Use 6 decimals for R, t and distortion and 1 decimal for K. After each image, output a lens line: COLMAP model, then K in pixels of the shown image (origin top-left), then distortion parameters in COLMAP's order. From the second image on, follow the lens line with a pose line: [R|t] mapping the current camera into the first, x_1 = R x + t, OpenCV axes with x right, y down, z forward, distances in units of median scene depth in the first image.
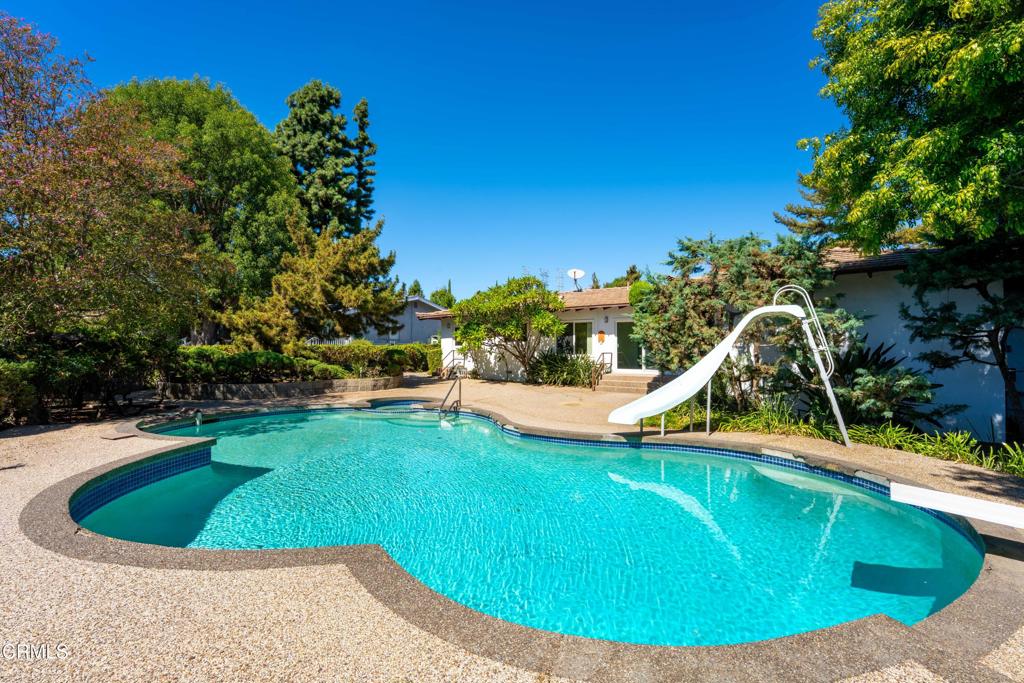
lens RADIAL K [[455.1, 0, 527.7], [0, 455.1, 347.1], [0, 0, 1]] dist [-0.019030, -0.000474]
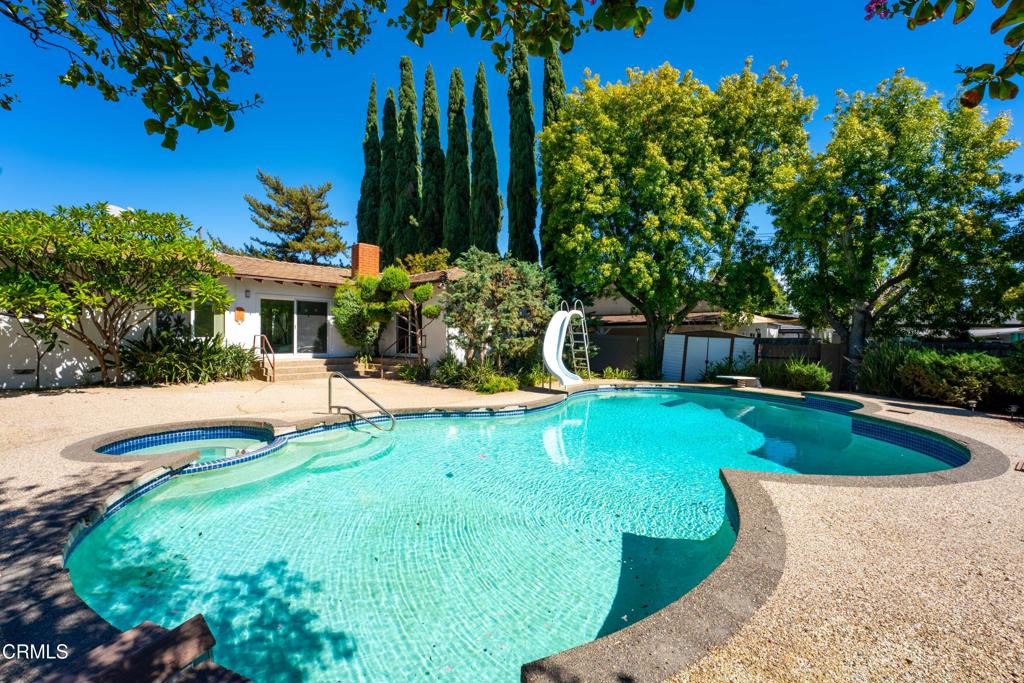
lens RADIAL K [[402.4, 0, 510.3], [0, 402.4, 340.9], [0, 0, 1]] dist [-0.012317, 0.000071]
pose [[0.126772, -0.014666, 0.991823, -0.427621], [-0.014669, 0.999754, 0.016659, 0.003725], [-0.991823, -0.016661, 0.126526, 0.402164]]
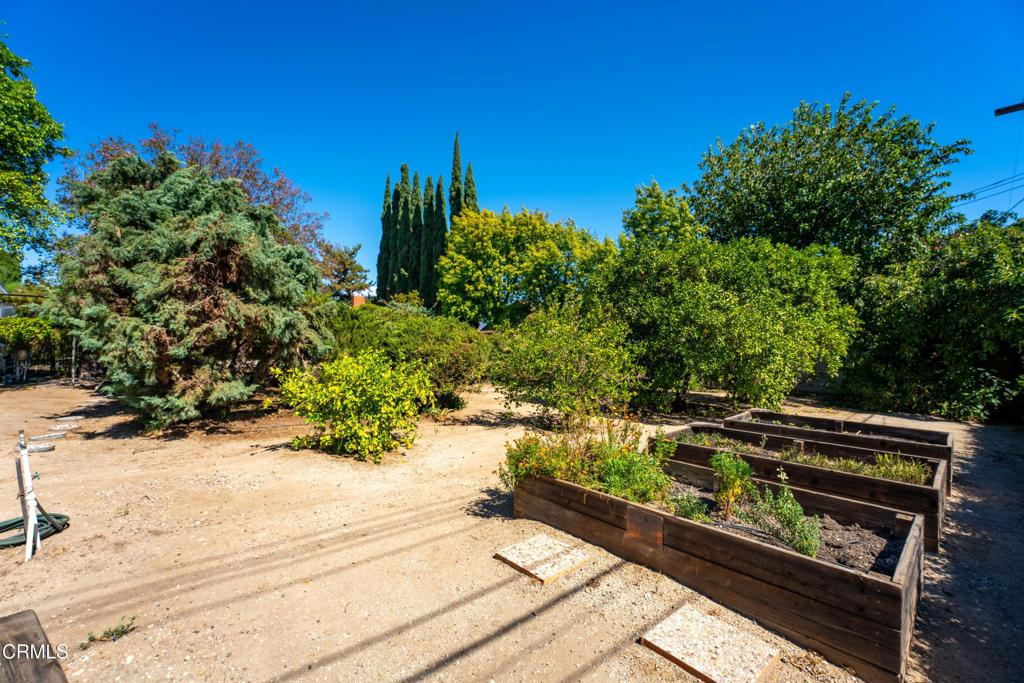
lens RADIAL K [[402.4, 0, 506.5], [0, 402.4, 340.8], [0, 0, 1]] dist [-0.012317, 0.000071]
pose [[0.272787, 0.014038, 0.961972, -1.069928], [-0.015320, 0.999830, -0.010246, 0.019270], [-0.961952, -0.011943, 0.272956, -0.238773]]
